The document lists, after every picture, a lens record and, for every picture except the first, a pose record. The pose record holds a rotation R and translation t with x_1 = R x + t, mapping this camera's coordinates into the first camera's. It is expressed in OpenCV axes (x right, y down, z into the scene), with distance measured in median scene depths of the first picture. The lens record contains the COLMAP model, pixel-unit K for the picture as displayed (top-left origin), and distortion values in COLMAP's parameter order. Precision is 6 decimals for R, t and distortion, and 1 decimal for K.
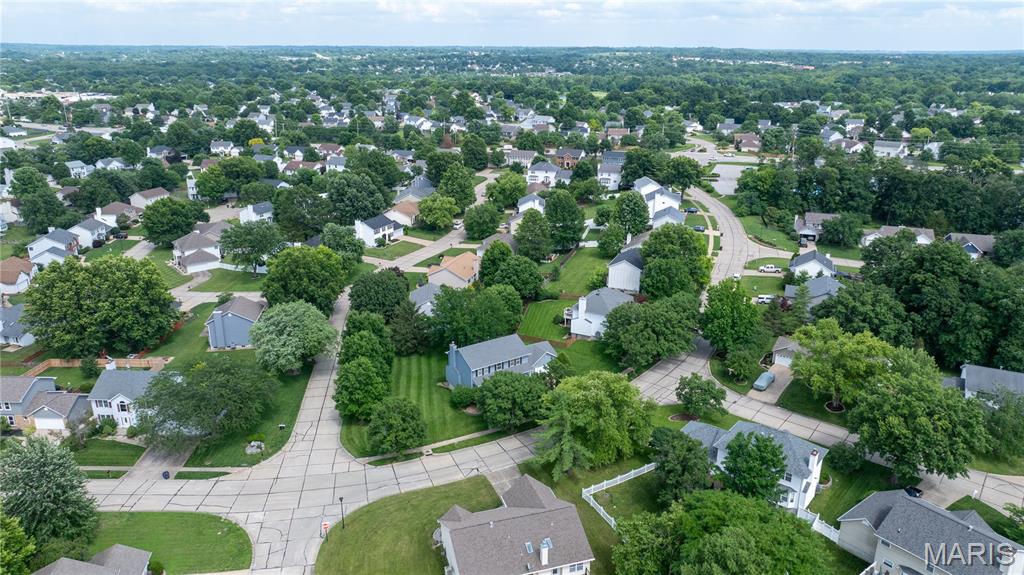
lens RADIAL K [[718.1, 0, 512.0], [0, 718.1, 287.5], [0, 0, 1]] dist [-0.040299, 0.041823]
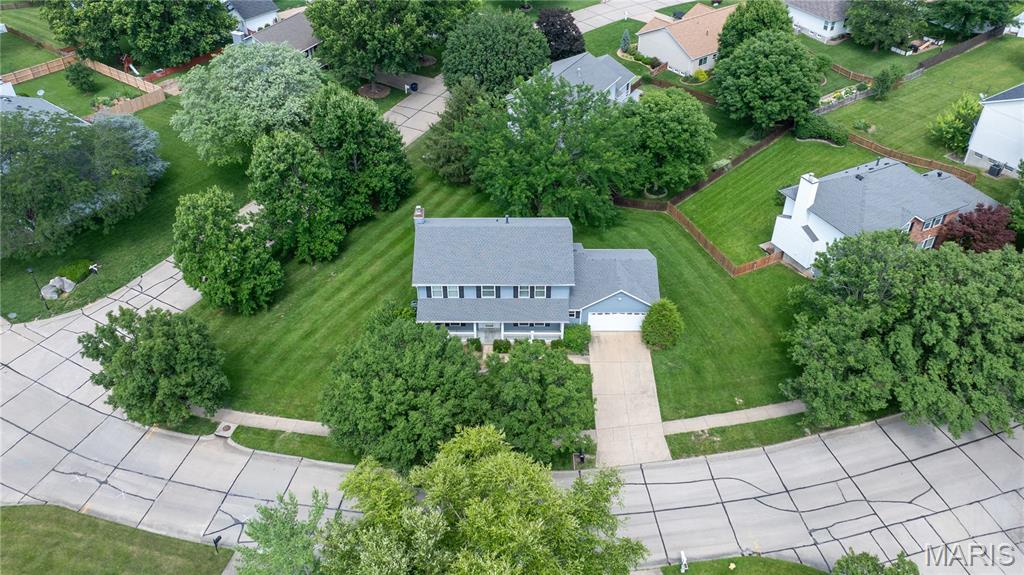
lens RADIAL K [[783.6, 0, 500.0], [0, 783.6, 281.7], [0, 0, 1]] dist [-0.049387, 0.056325]
pose [[0.808978, 0.349982, -0.472299, 0.176246], [-0.170518, 0.908618, 0.381230, -0.065775], [0.562564, -0.227871, 0.794731, 0.513732]]
